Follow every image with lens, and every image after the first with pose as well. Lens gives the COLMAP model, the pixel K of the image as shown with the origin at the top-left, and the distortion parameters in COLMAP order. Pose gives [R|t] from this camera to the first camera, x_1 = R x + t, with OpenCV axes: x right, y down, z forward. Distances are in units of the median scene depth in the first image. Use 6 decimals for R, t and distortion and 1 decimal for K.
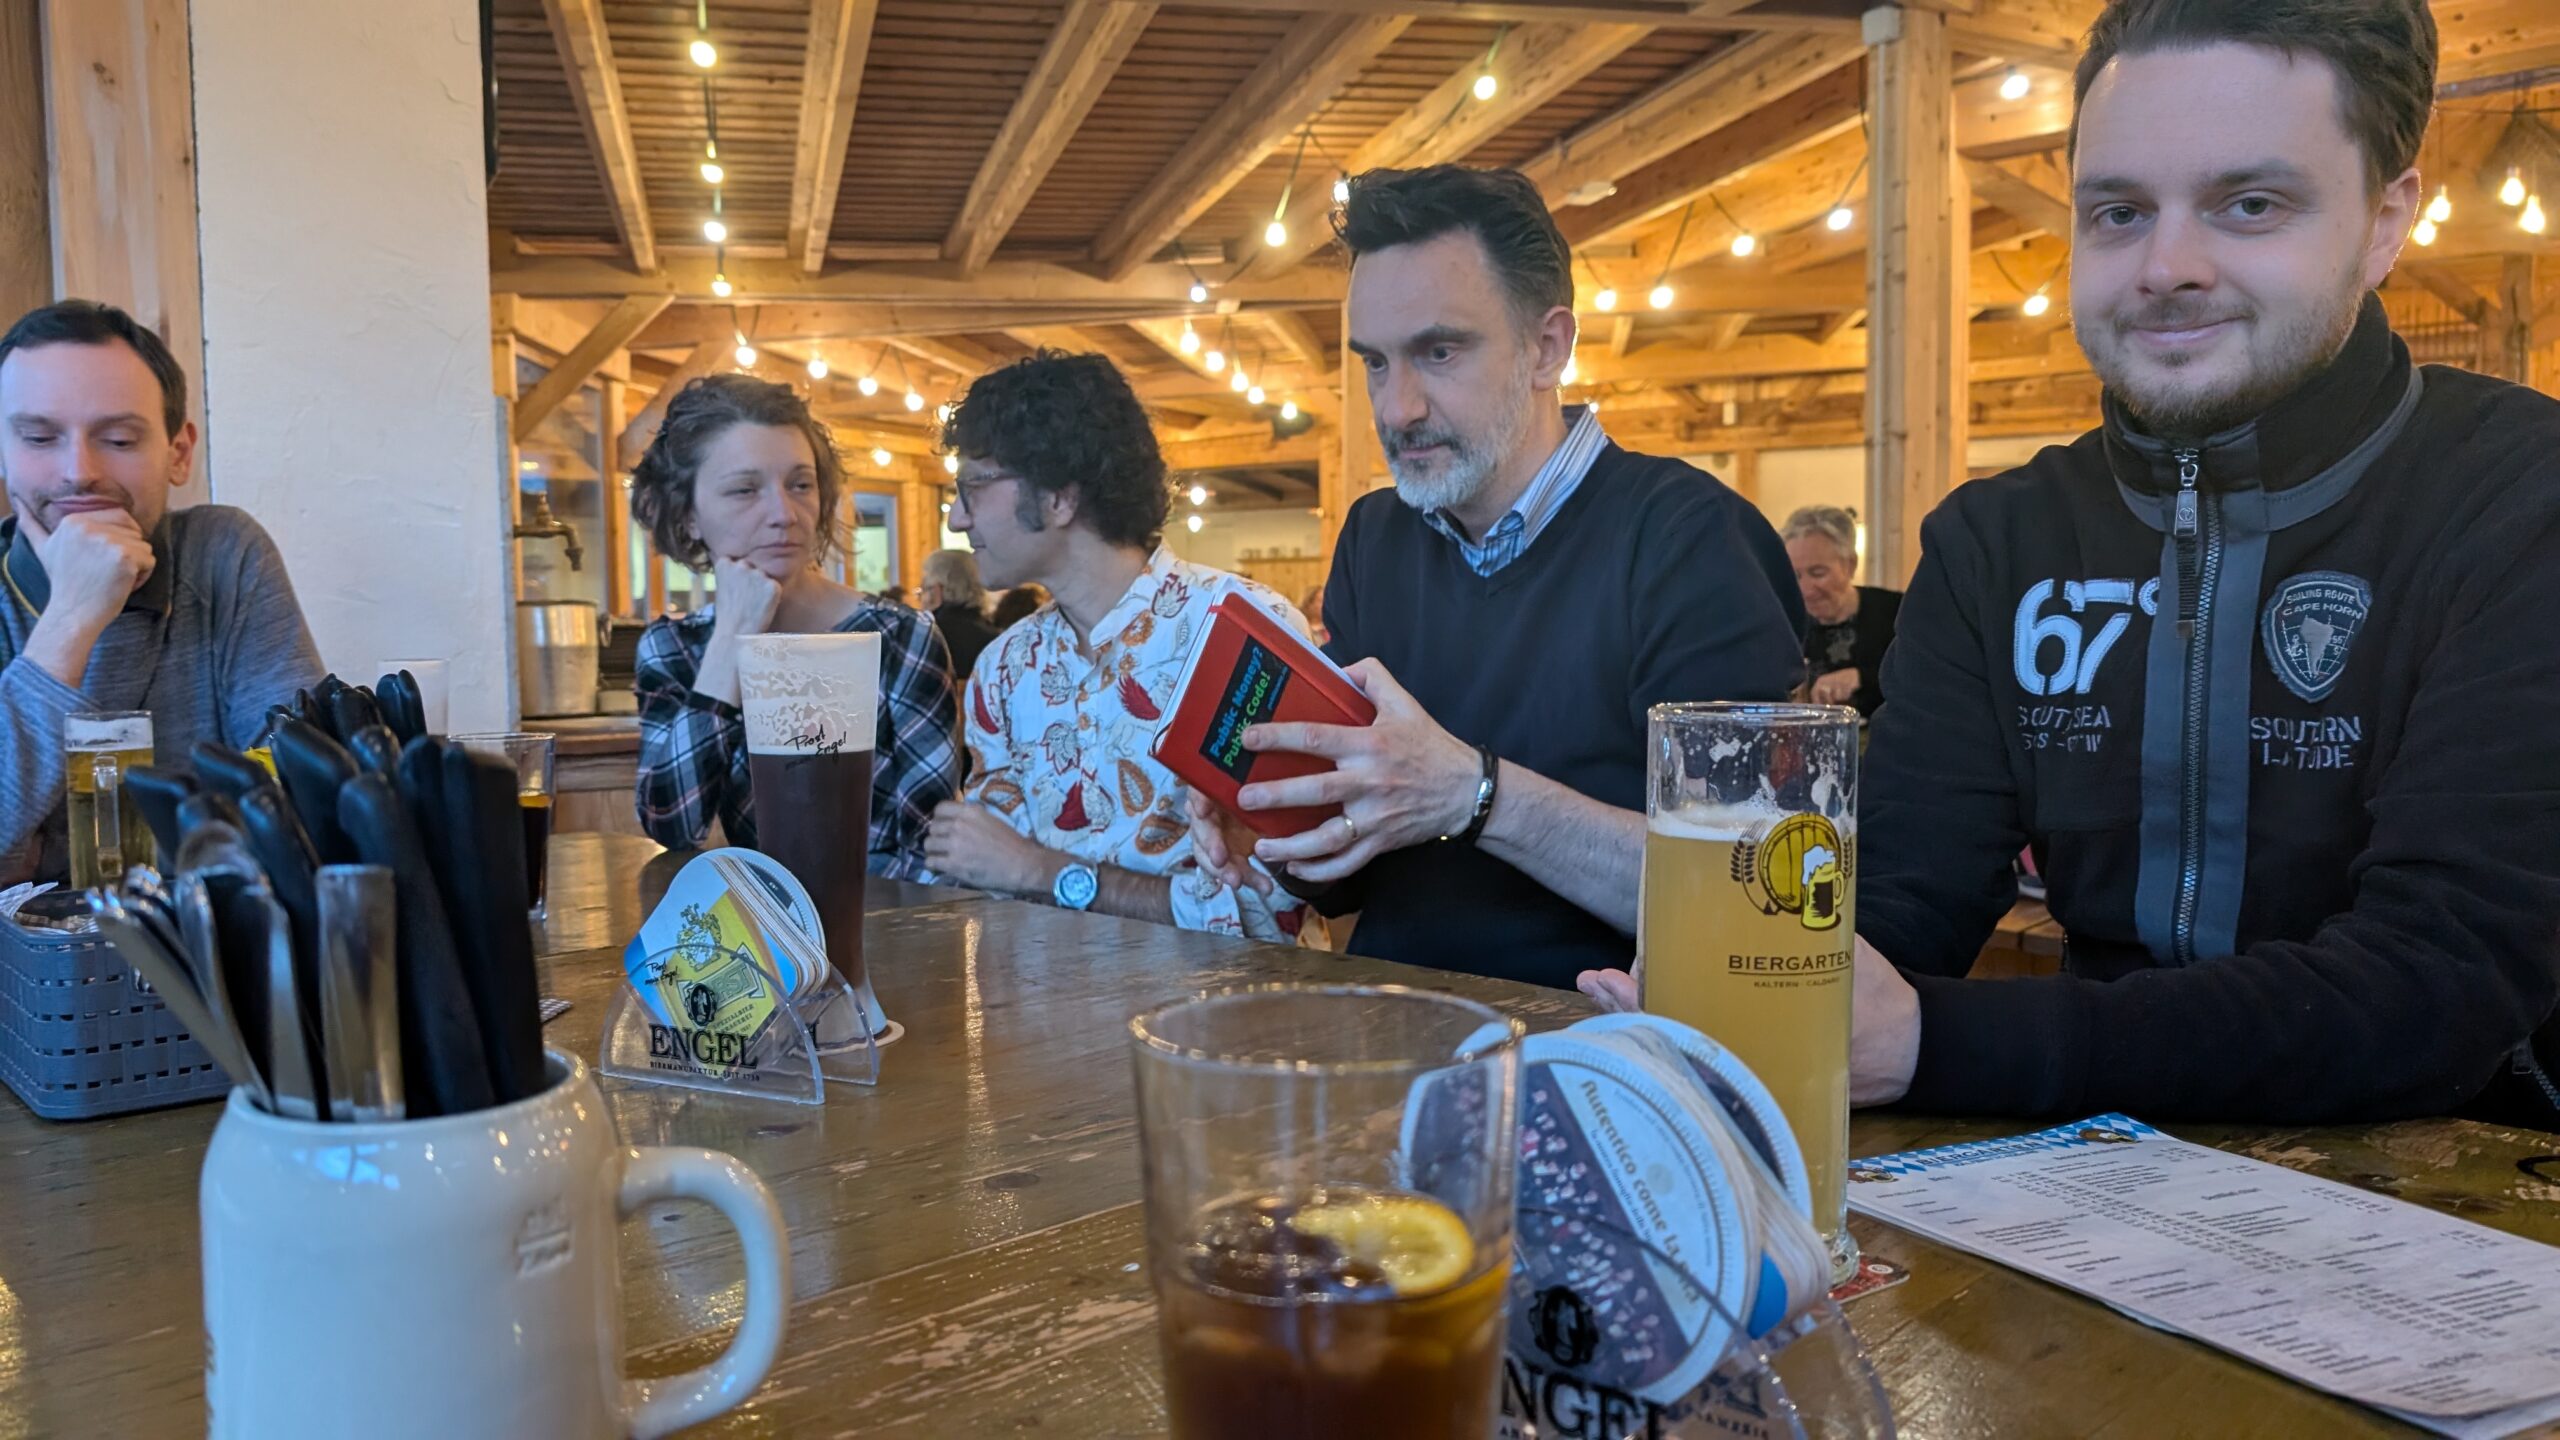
lens RADIAL K [[1850.2, 0, 1263.1], [0, 1850.2, 746.7], [0, 0, 1]] dist [0.003594, -0.018174]
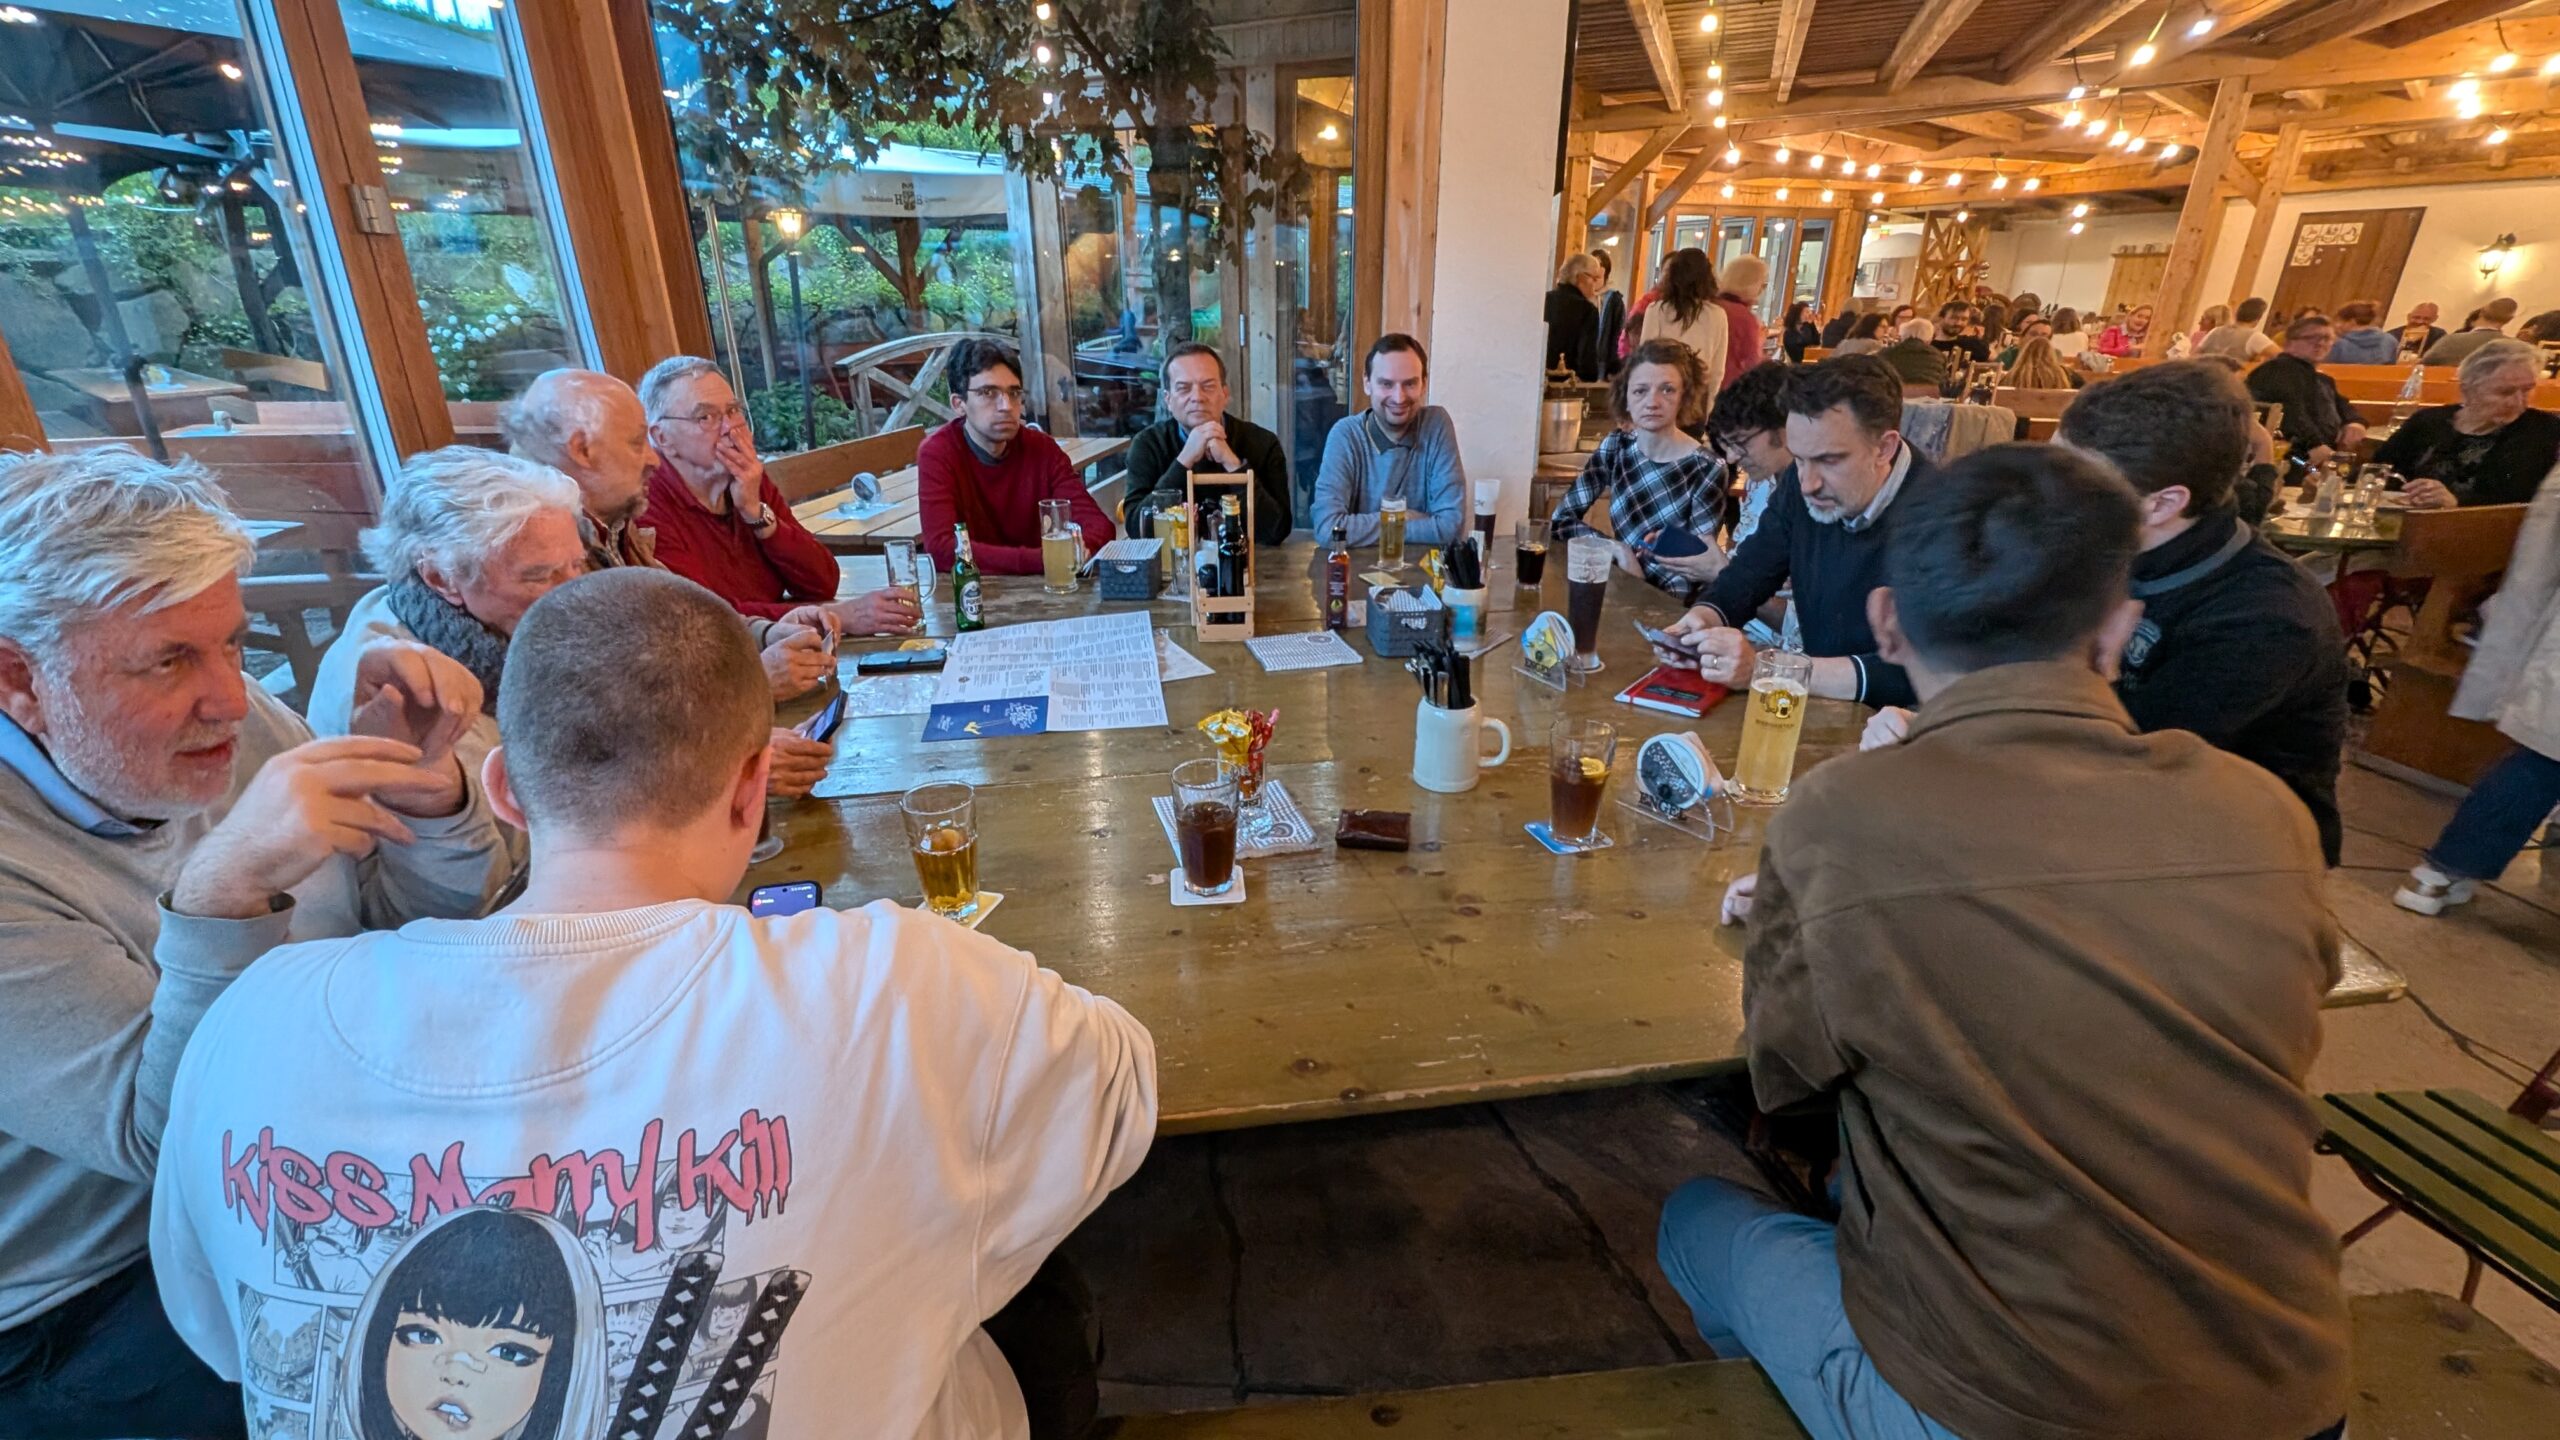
lens RADIAL K [[1069.2, 0, 1245.6], [0, 1069.2, 696.9], [0, 0, 1]] dist [-0.000893, -0.002874]
pose [[0.780885, 0.228180, -0.581509, 0.235402], [-0.041837, 0.947912, 0.315773, -0.205022], [0.623272, -0.222253, 0.749757, -0.457060]]
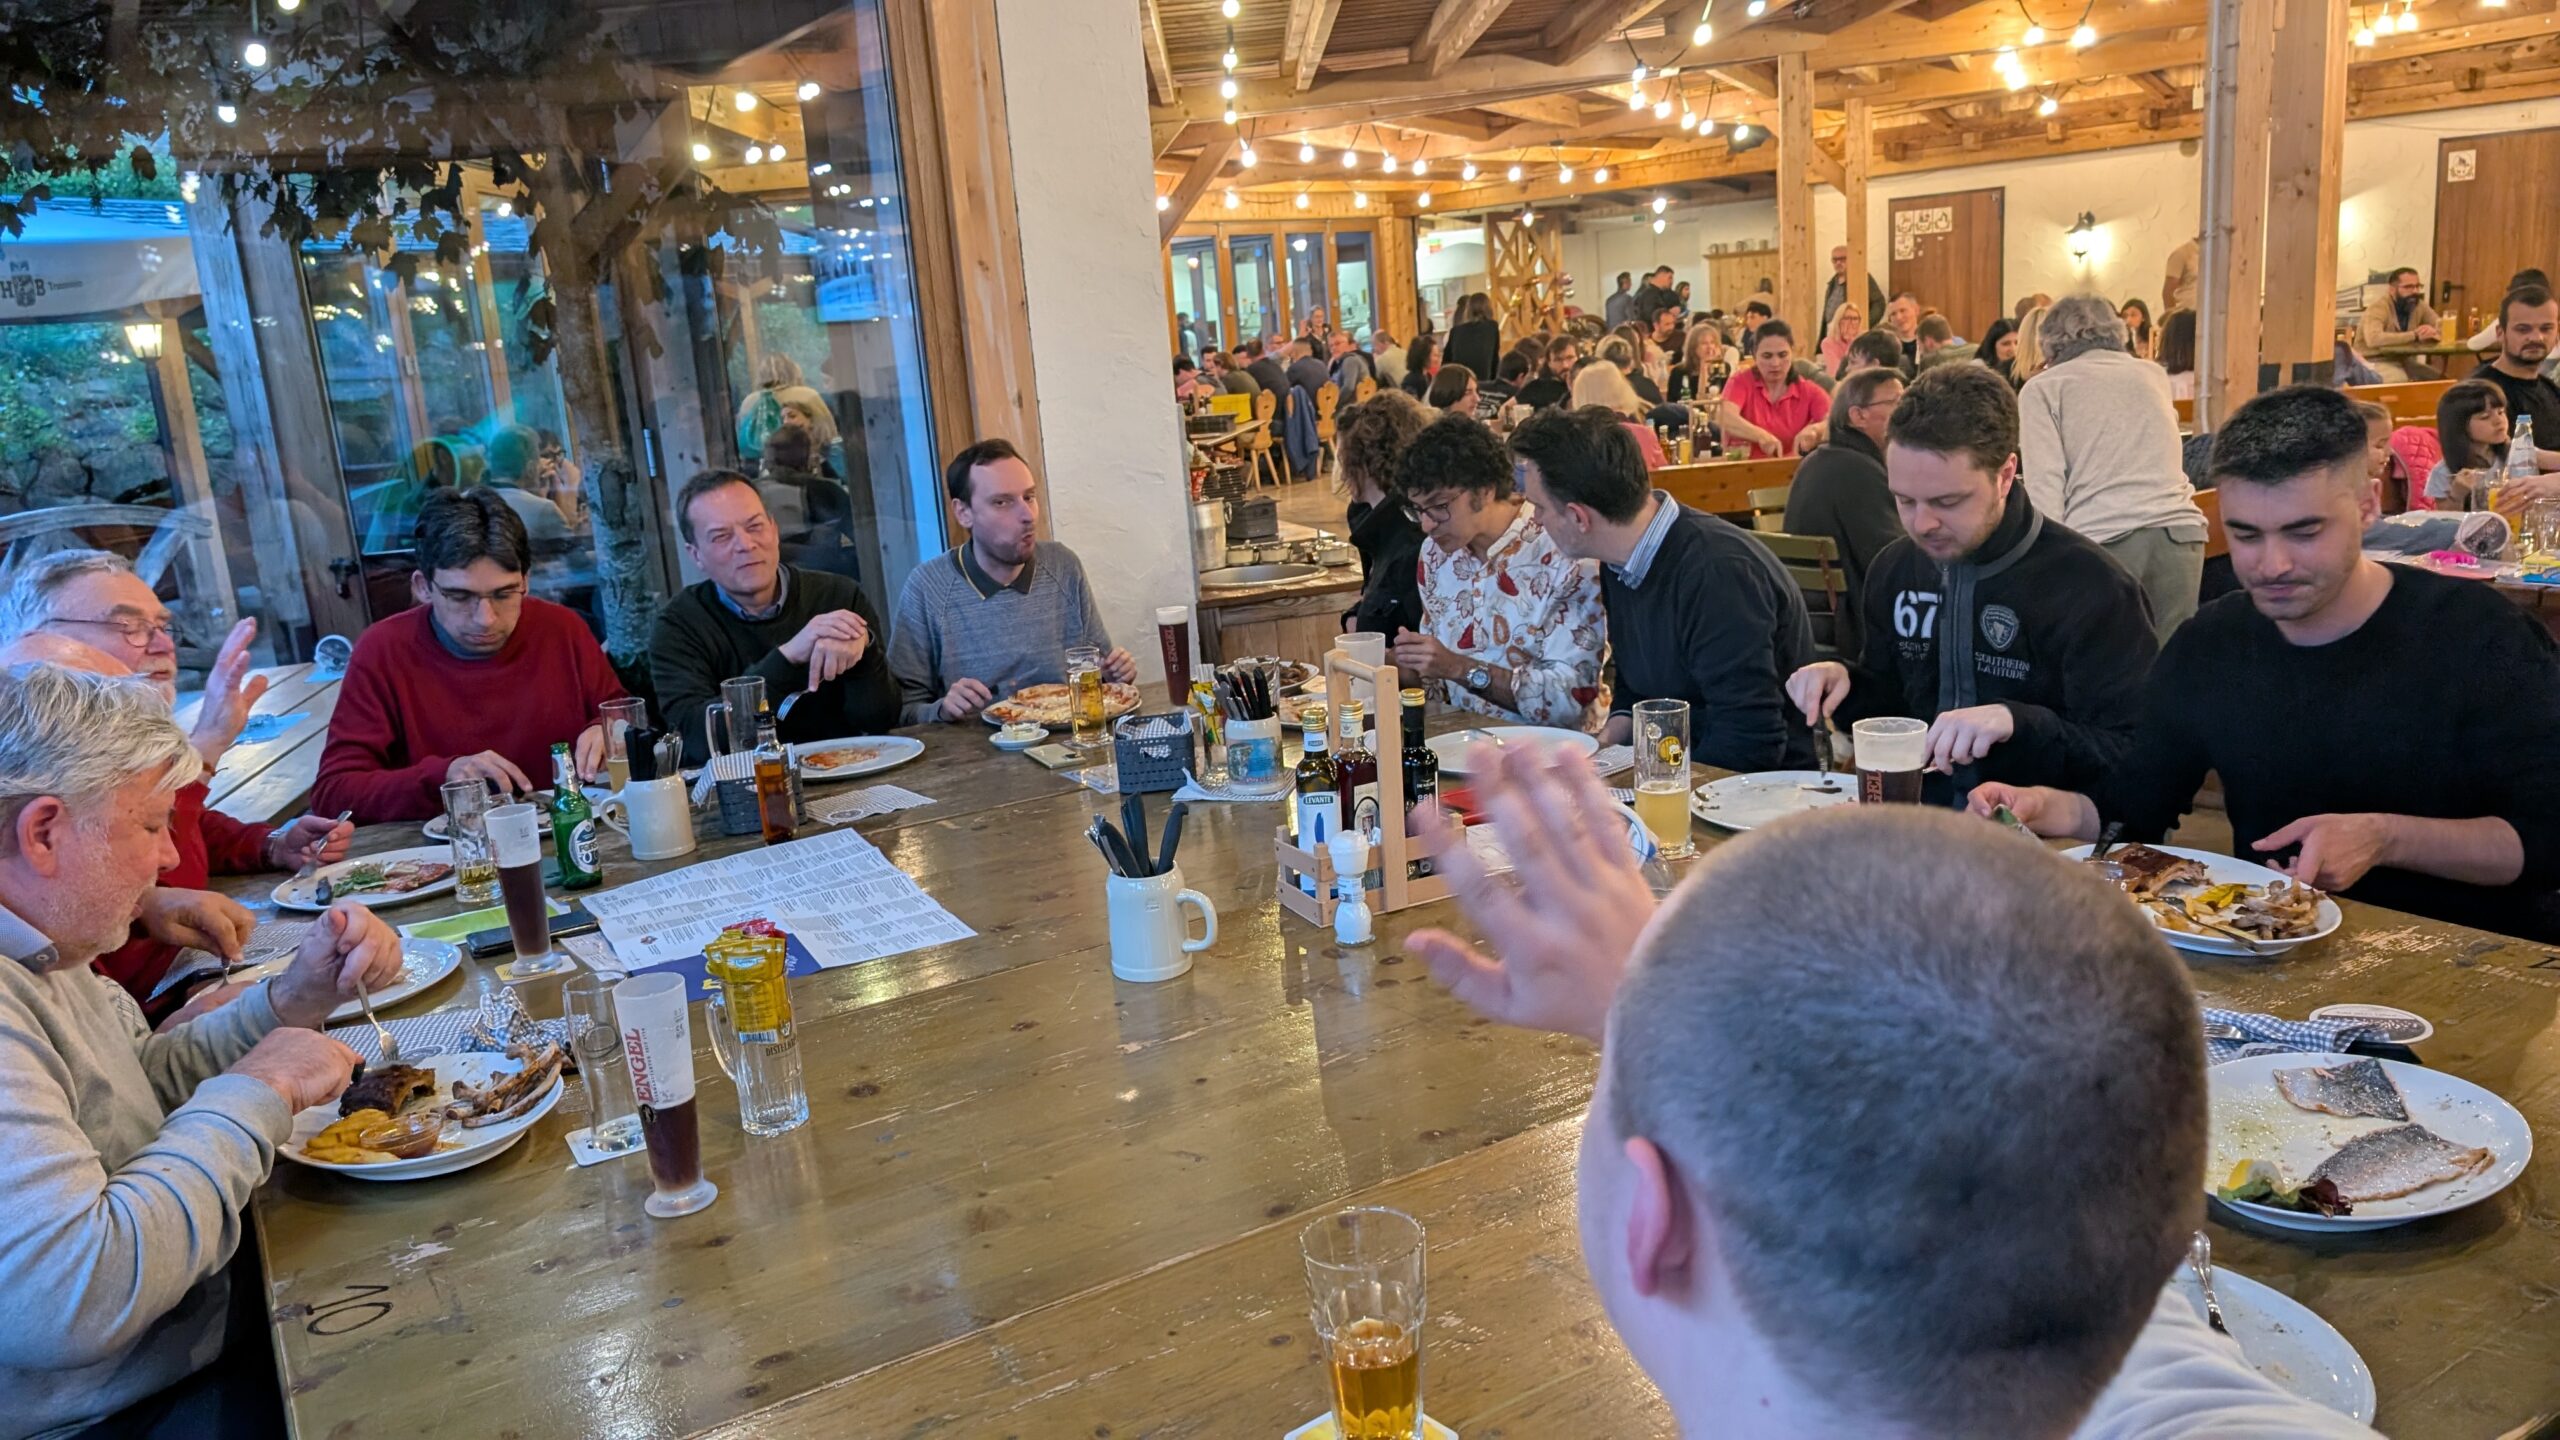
lens RADIAL K [[1850.2, 0, 1290.8], [0, 1850.2, 743.6], [0, 0, 1]] dist [0.003594, -0.018174]
pose [[0.969784, -0.008208, -0.243826, 0.151496], [0.049692, 0.985128, 0.164478, -0.206921], [0.238850, -0.171624, 0.955770, -0.936018]]
